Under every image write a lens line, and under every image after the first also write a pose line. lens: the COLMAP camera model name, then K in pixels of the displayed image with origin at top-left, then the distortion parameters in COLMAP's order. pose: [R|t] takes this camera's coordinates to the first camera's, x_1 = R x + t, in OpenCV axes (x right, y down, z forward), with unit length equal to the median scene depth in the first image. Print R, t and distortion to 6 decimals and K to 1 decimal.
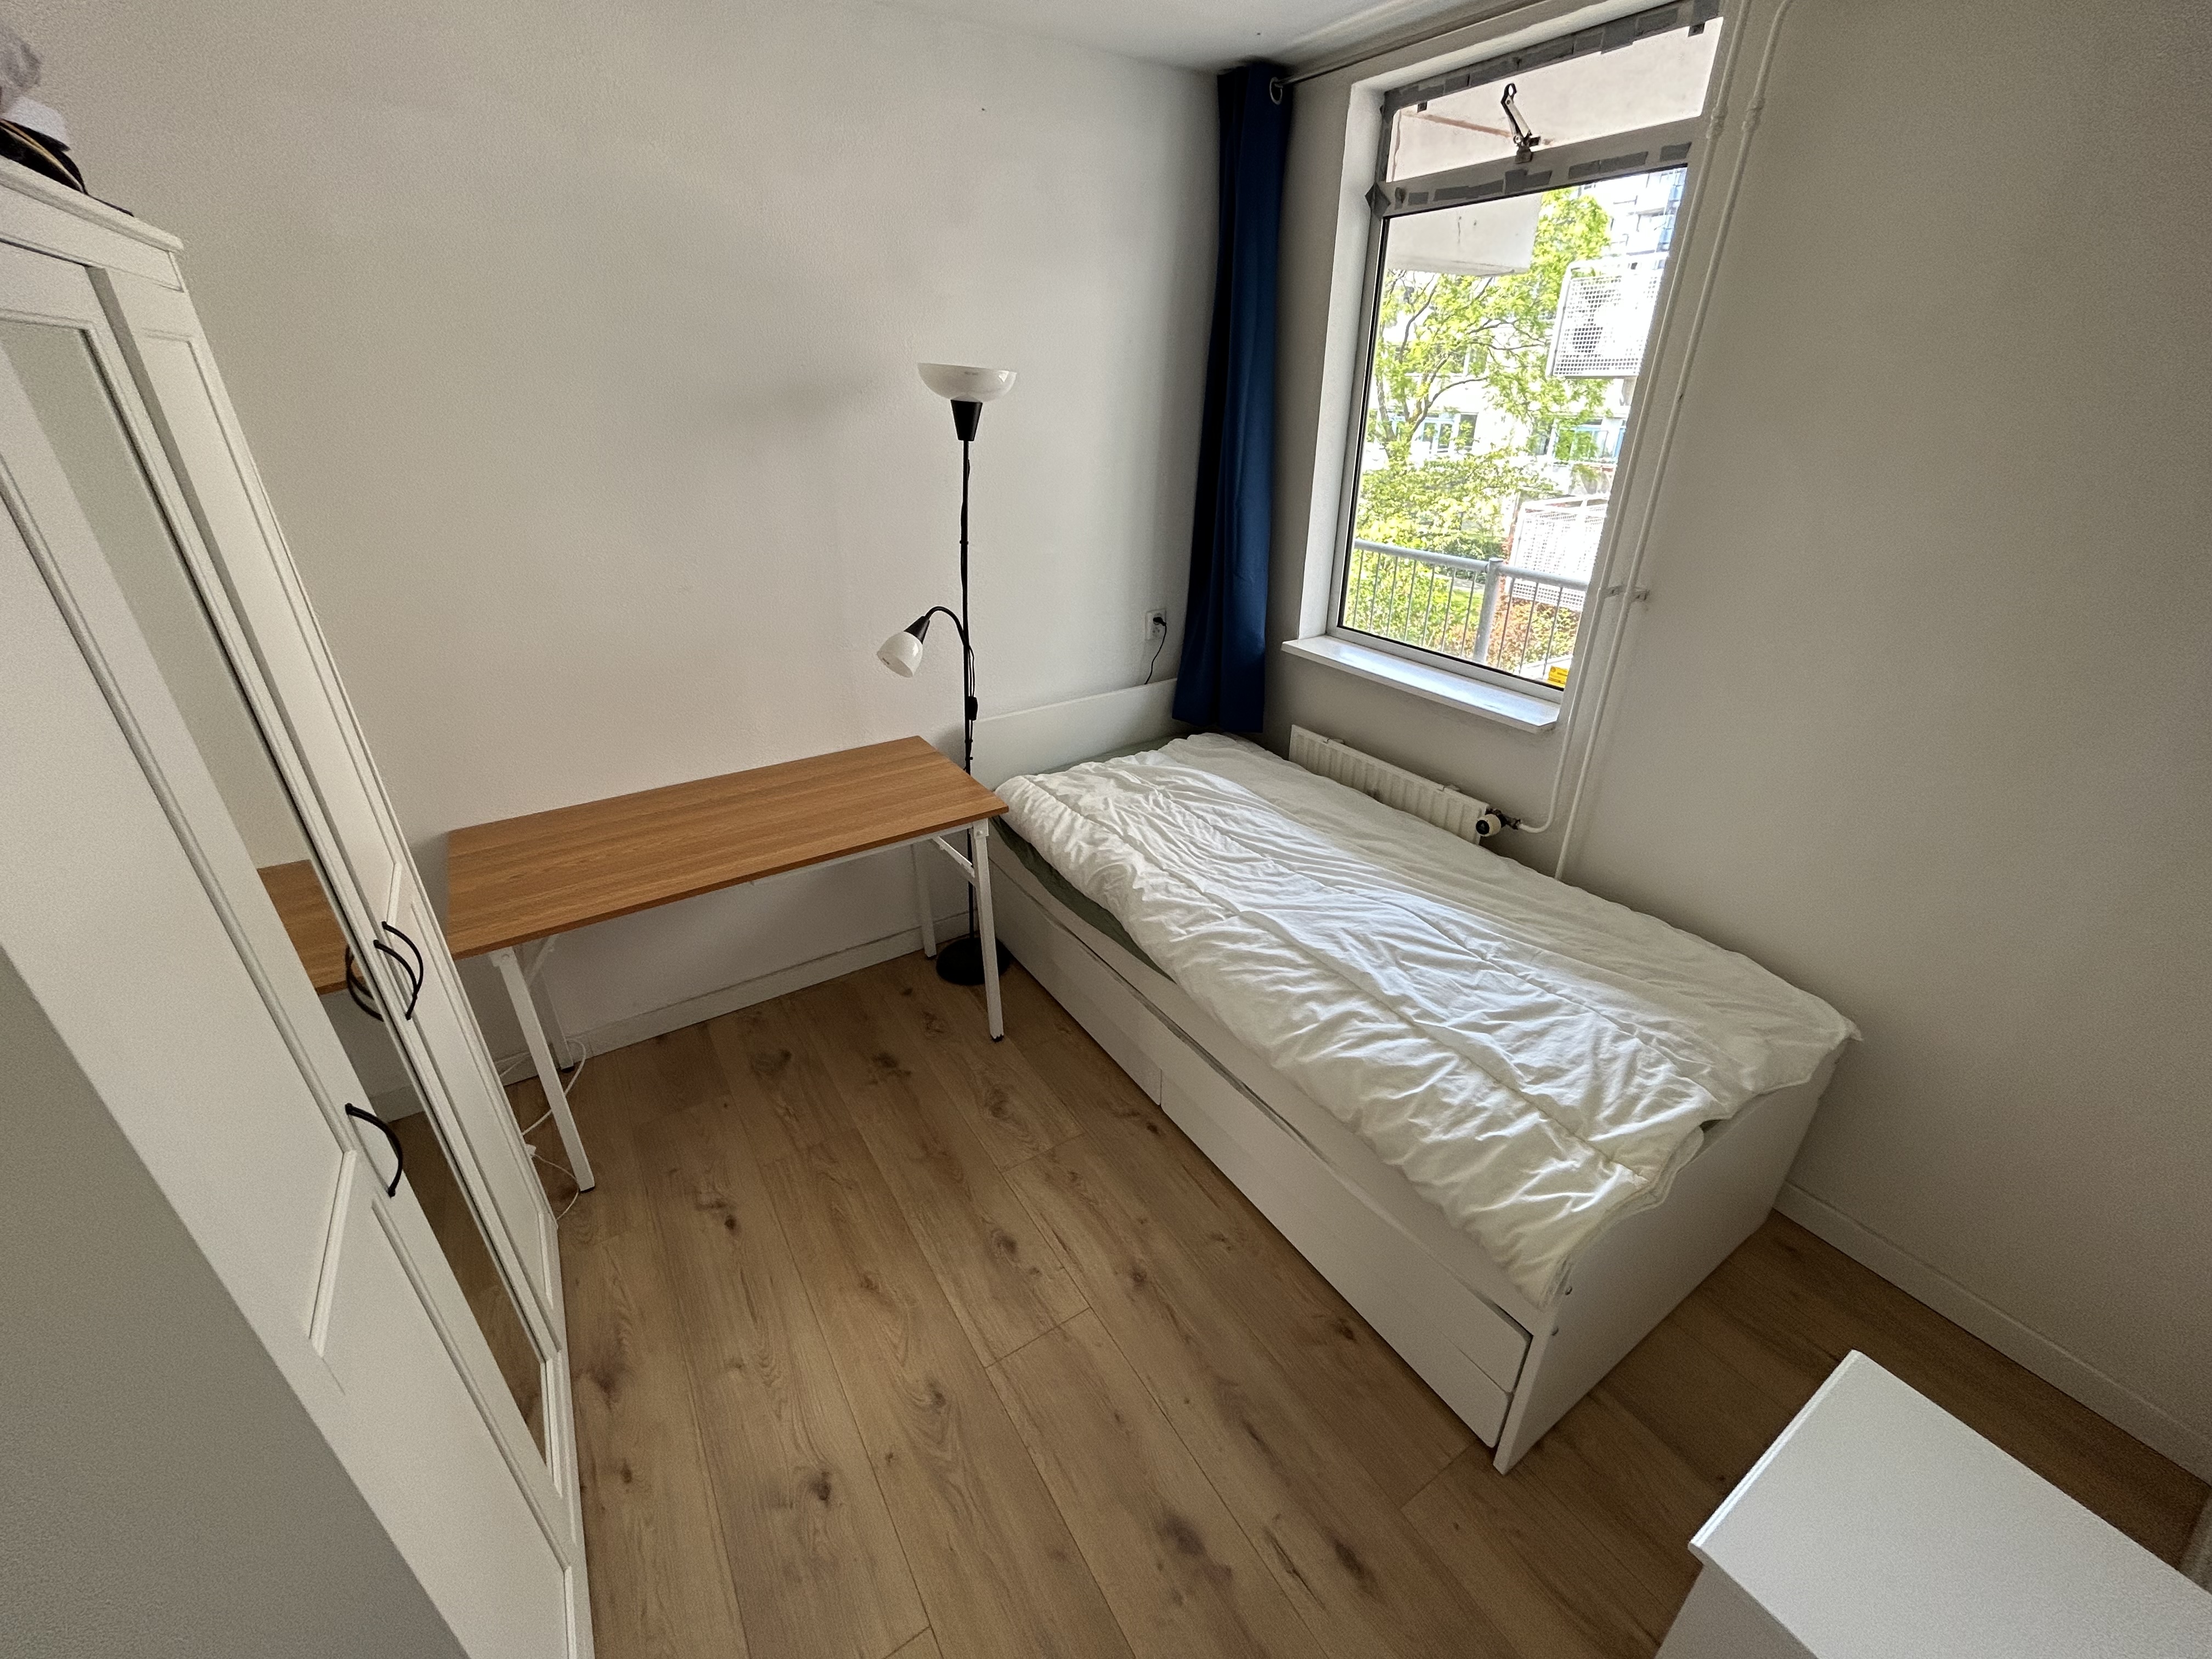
lens RADIAL K [[890.8, 0, 1101.7], [0, 890.8, 827.3], [0, 0, 1]] dist [-0.003059, 0.000453]
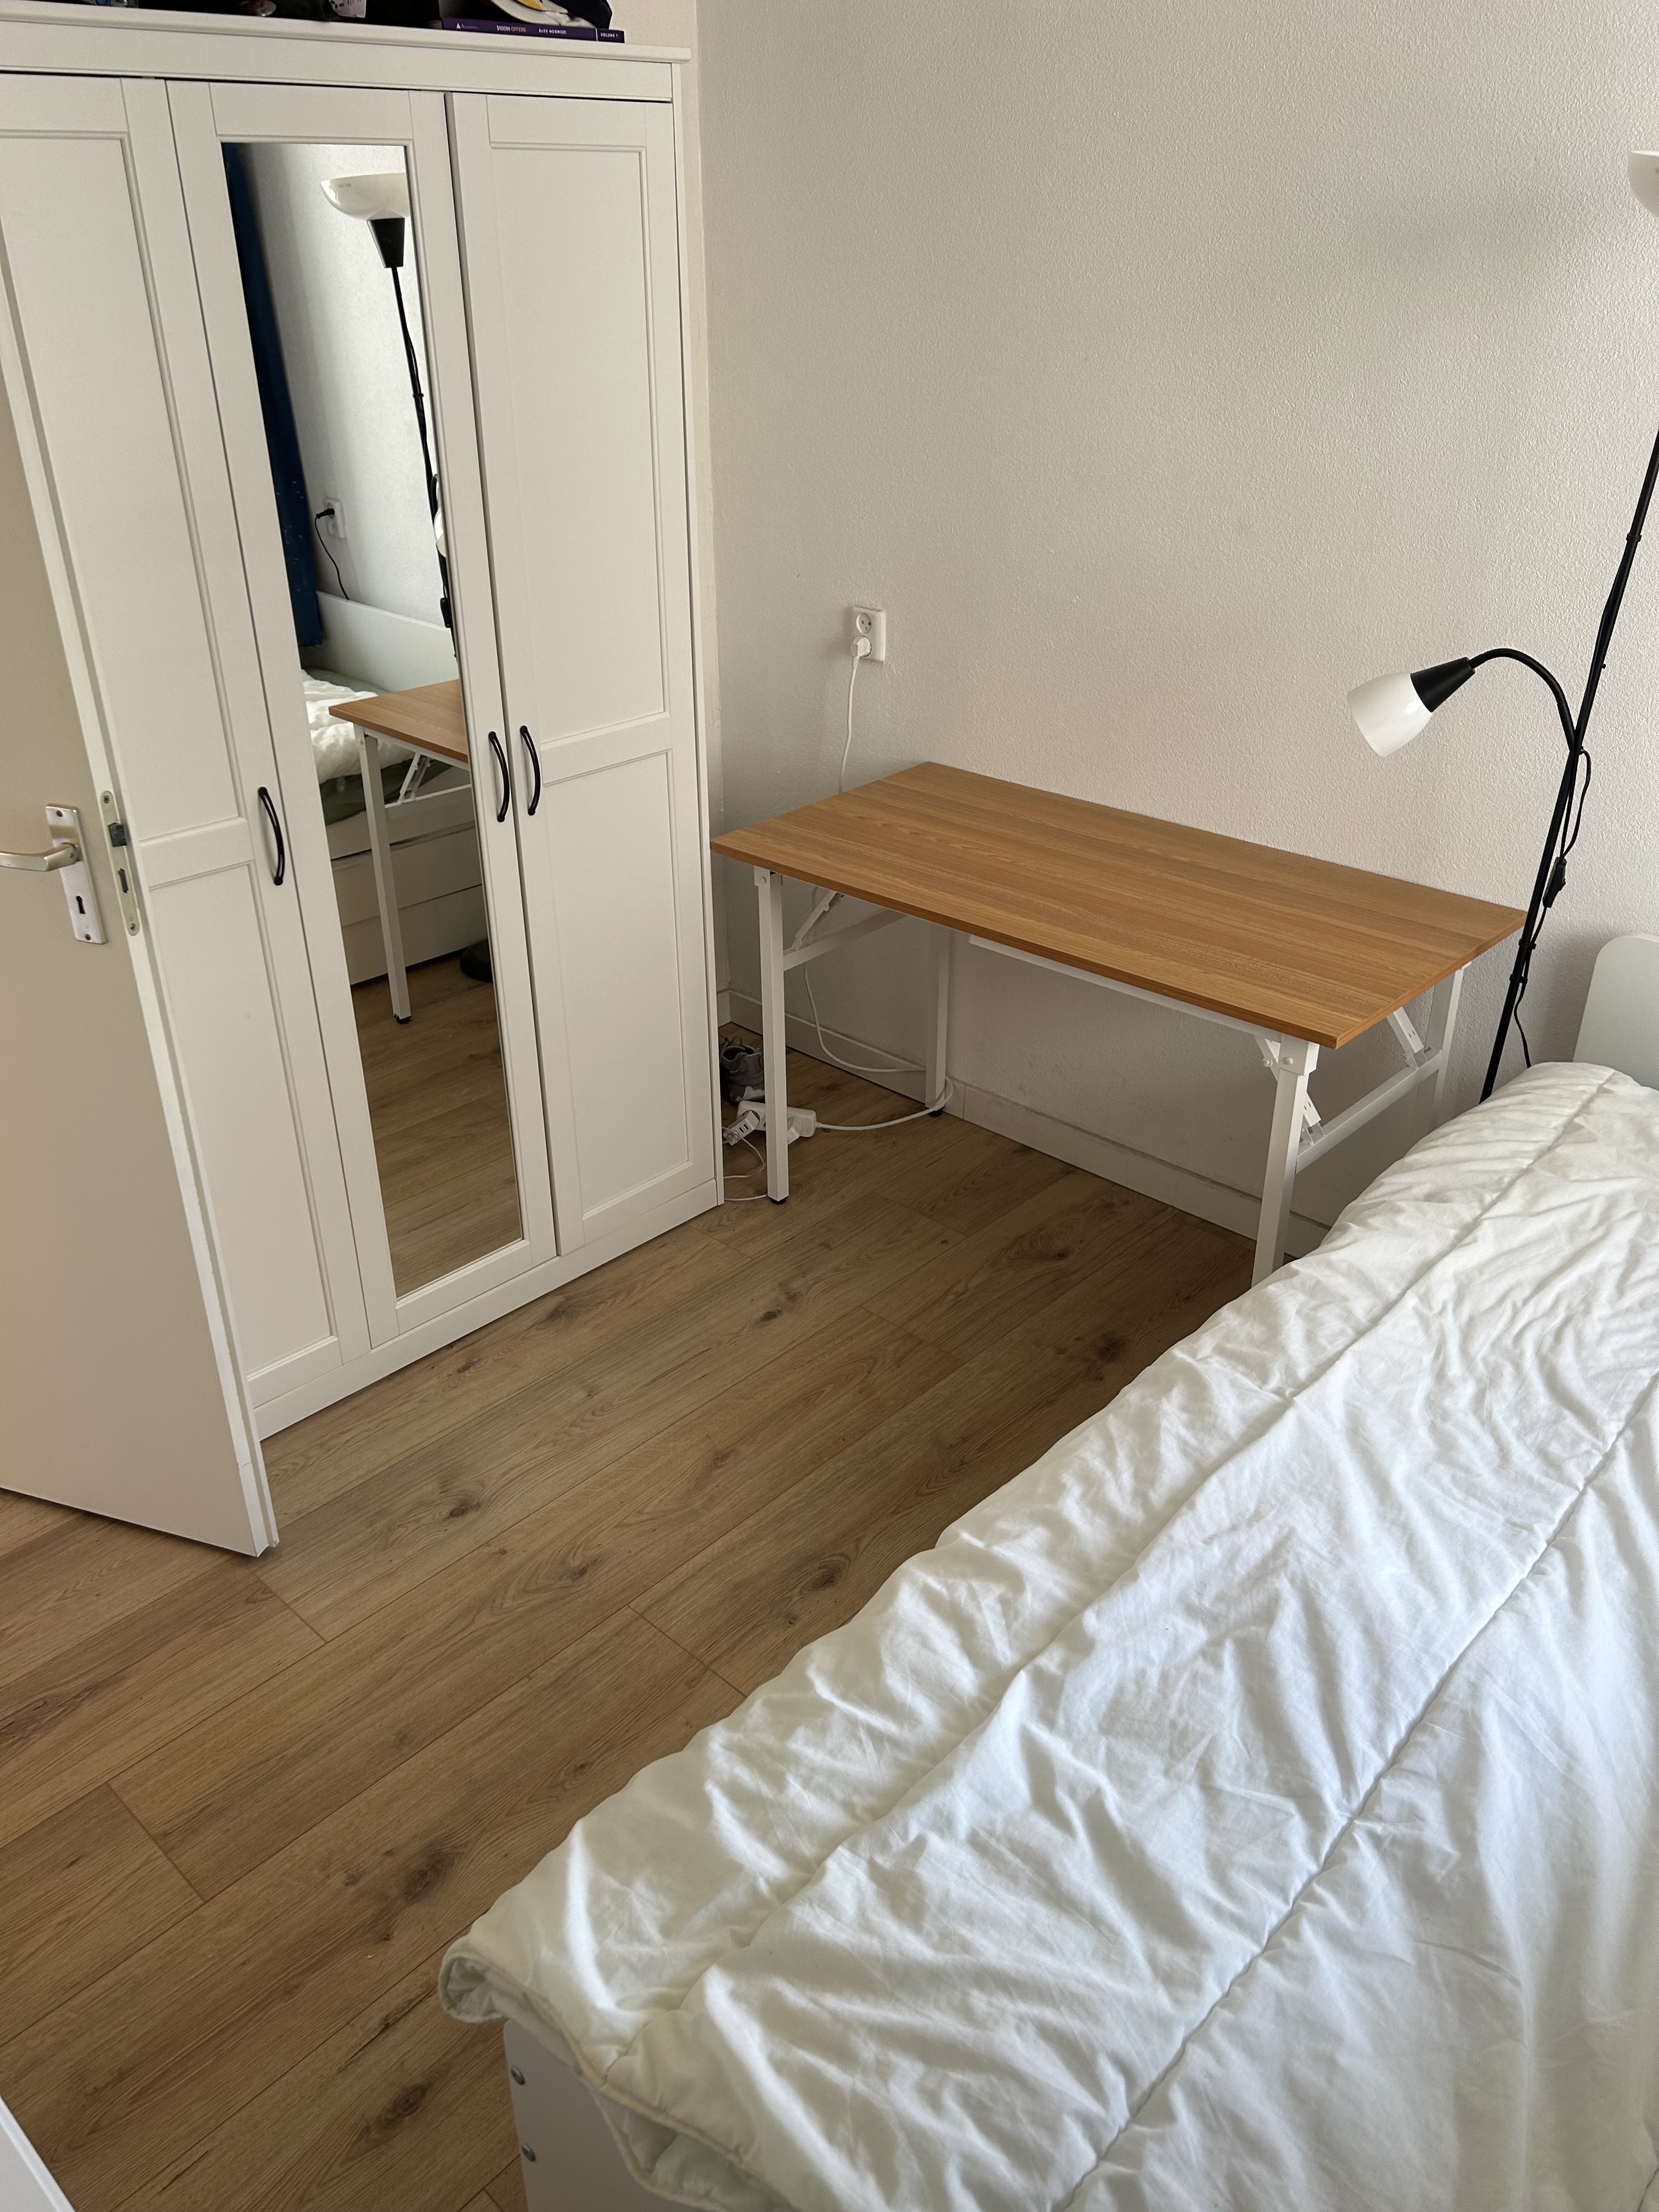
lens RADIAL K [[1638.9, 0, 842.5], [0, 1638.9, 1085.3], [0, 0, 1]] dist [0.029145, -0.047498]
pose [[0.260586, 0.450922, -0.853677, 0.787014], [-0.434133, 0.844515, 0.313563, -0.214350], [0.862336, 0.288899, 0.415829, 0.444727]]
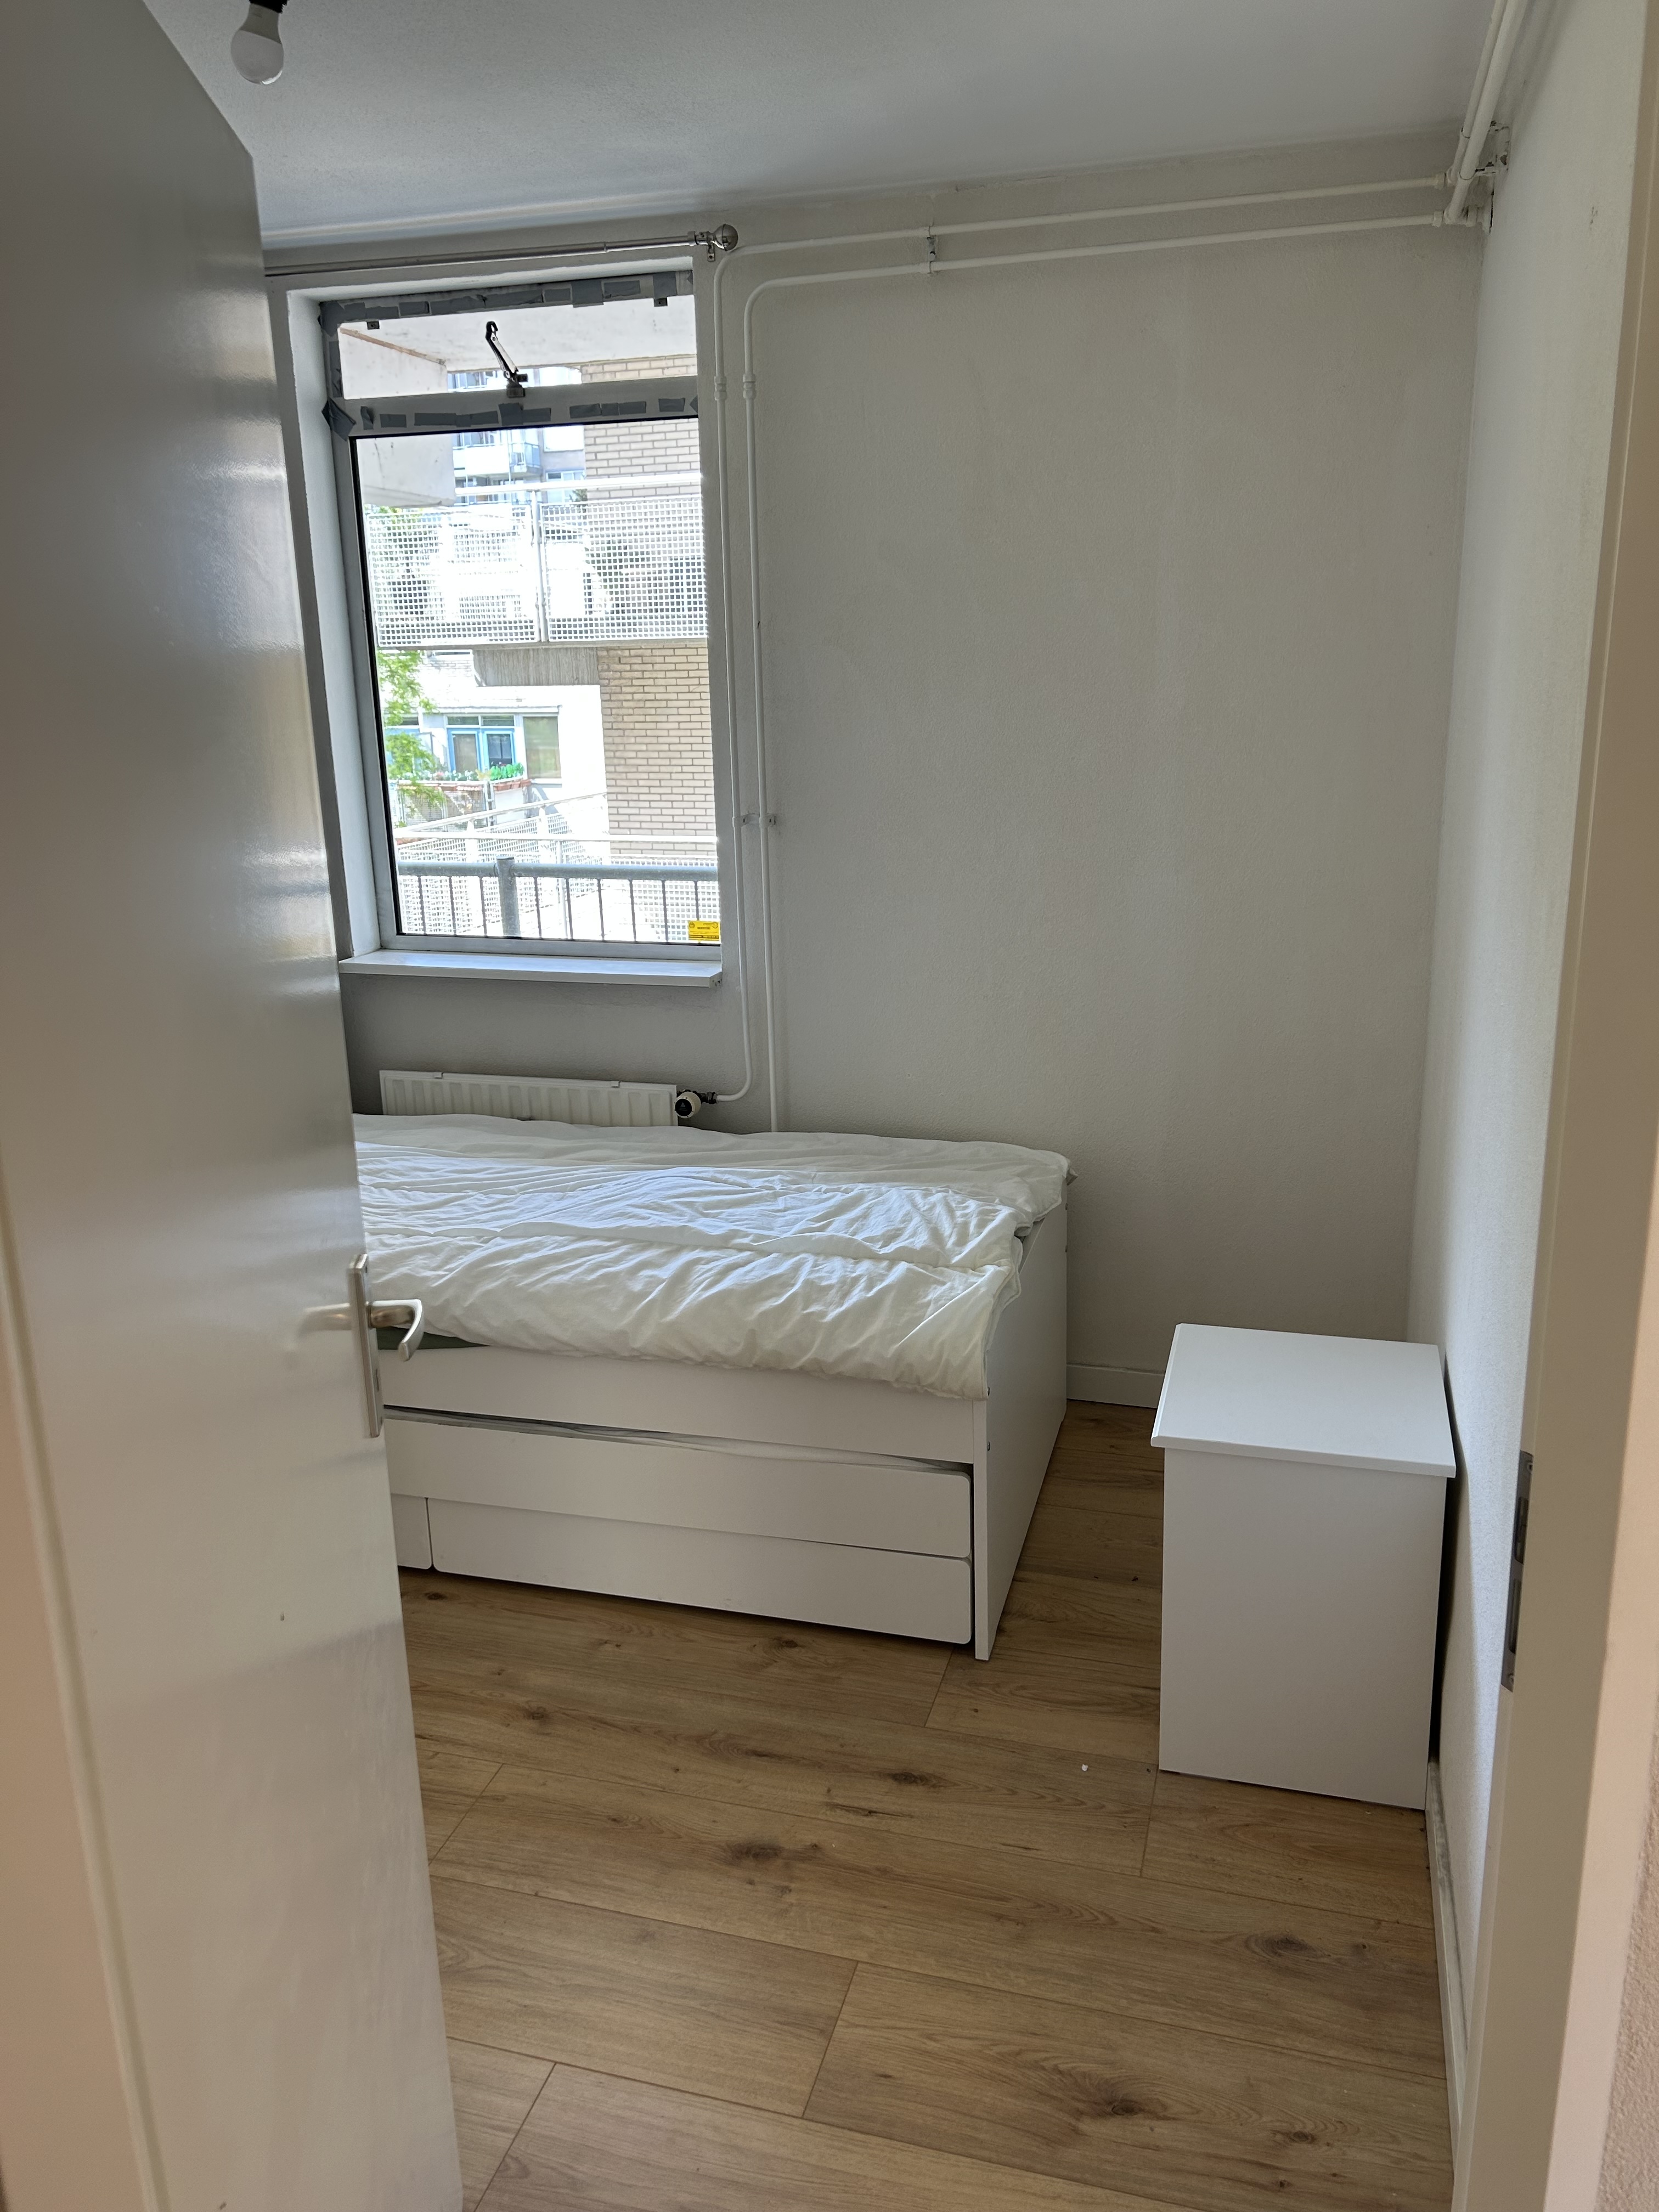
lens RADIAL K [[1638.9, 0, 826.6], [0, 1638.9, 1096.4], [0, 0, 1]] dist [0.029145, -0.047498]
pose [[0.752971, -0.184774, 0.631581, -0.560759], [0.312439, 0.945075, -0.096000, 0.228063], [-0.579152, 0.269615, 0.769344, -0.343474]]
